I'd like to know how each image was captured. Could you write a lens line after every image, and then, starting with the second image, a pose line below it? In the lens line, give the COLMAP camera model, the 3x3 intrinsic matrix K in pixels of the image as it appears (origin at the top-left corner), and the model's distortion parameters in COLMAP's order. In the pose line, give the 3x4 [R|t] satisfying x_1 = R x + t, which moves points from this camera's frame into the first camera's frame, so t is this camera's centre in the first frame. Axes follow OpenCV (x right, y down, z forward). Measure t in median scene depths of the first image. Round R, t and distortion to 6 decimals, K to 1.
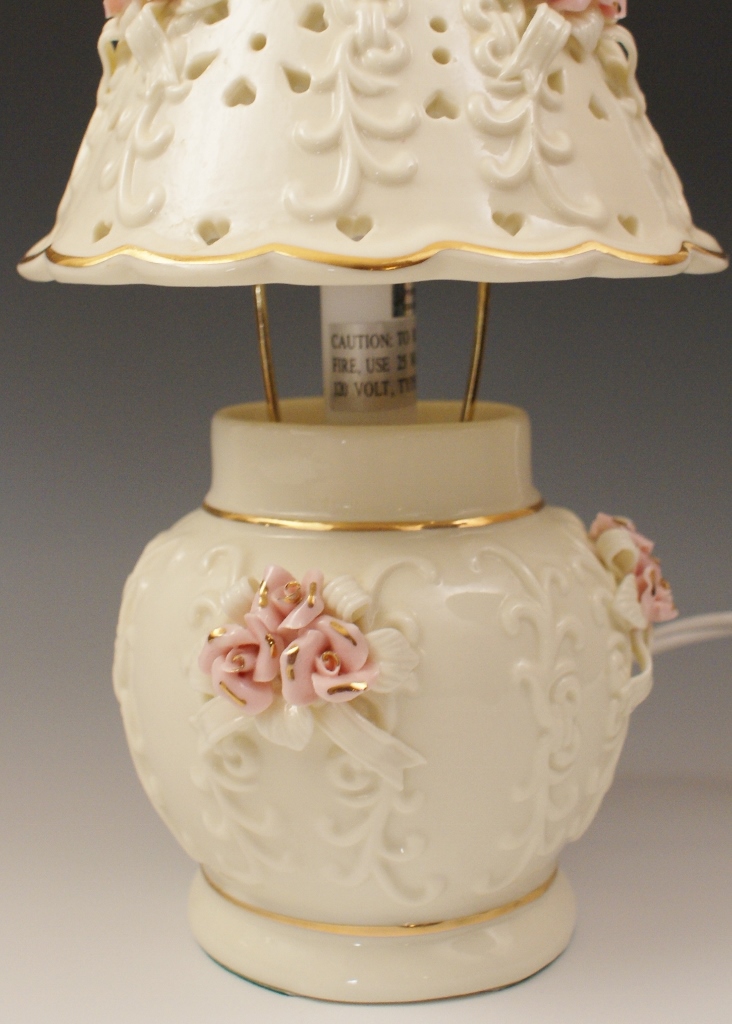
lens RADIAL K [[1346.8, 0, 288.8], [0, 1346.8, 397.4], [0, 0, 1]] dist [-0.159272, 0.000000]
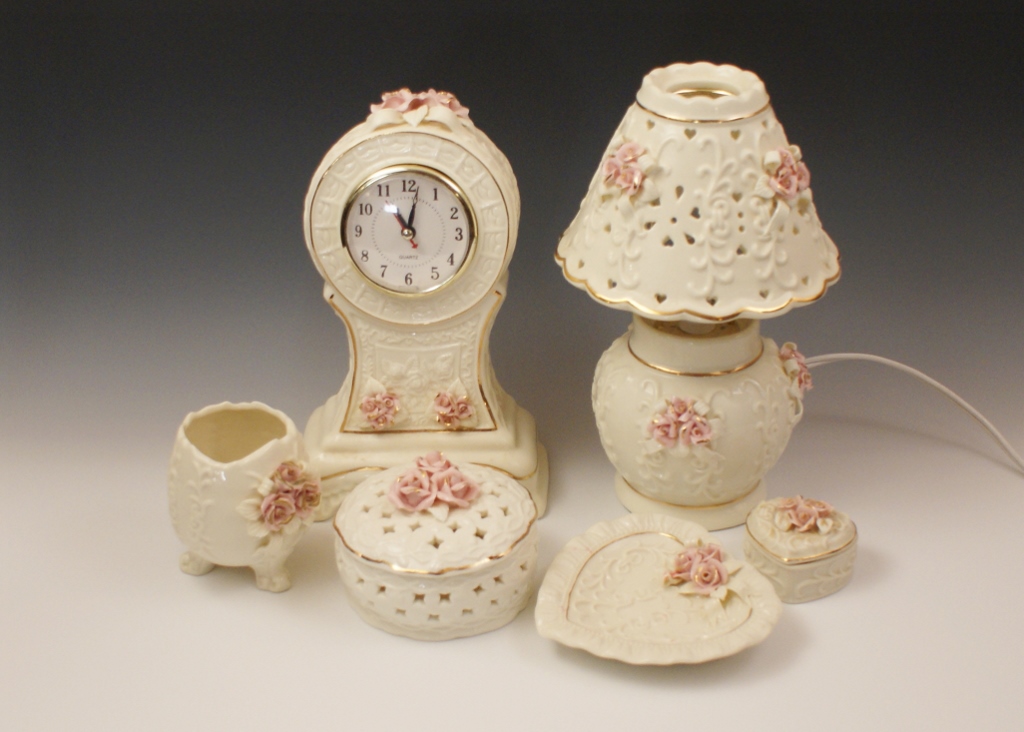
lens RADIAL K [[1346.8, 0, 520.3], [0, 1346.8, 363.2], [0, 0, 1]] dist [-0.159272, 0.000000]
pose [[0.995965, -0.055246, 0.070728, -0.529936], [0.023336, 0.920384, 0.390319, -1.050251], [-0.086660, -0.387093, 0.917959, -1.535906]]
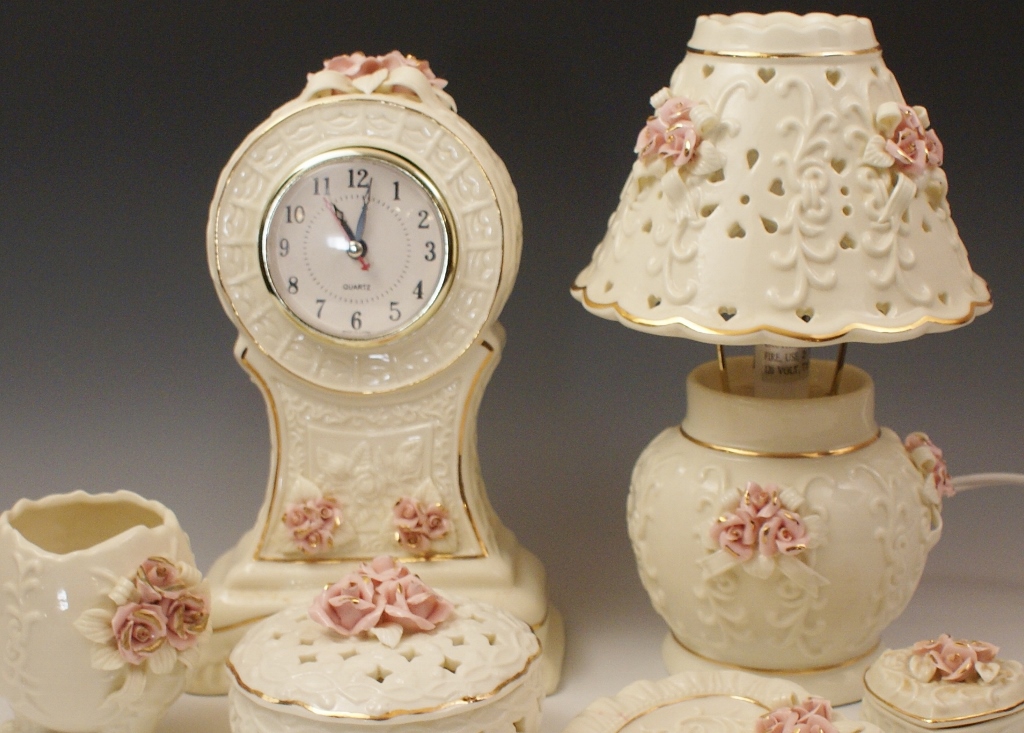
lens RADIAL K [[1583.1, 0, 519.0], [0, 1583.1, 493.9], [0, 0, 1]] dist [-0.155516, 0.000000]
pose [[0.997664, -0.039641, 0.055636, -0.455382], [0.025777, 0.972661, 0.230796, -0.373445], [-0.063264, -0.228822, 0.971410, -1.112517]]
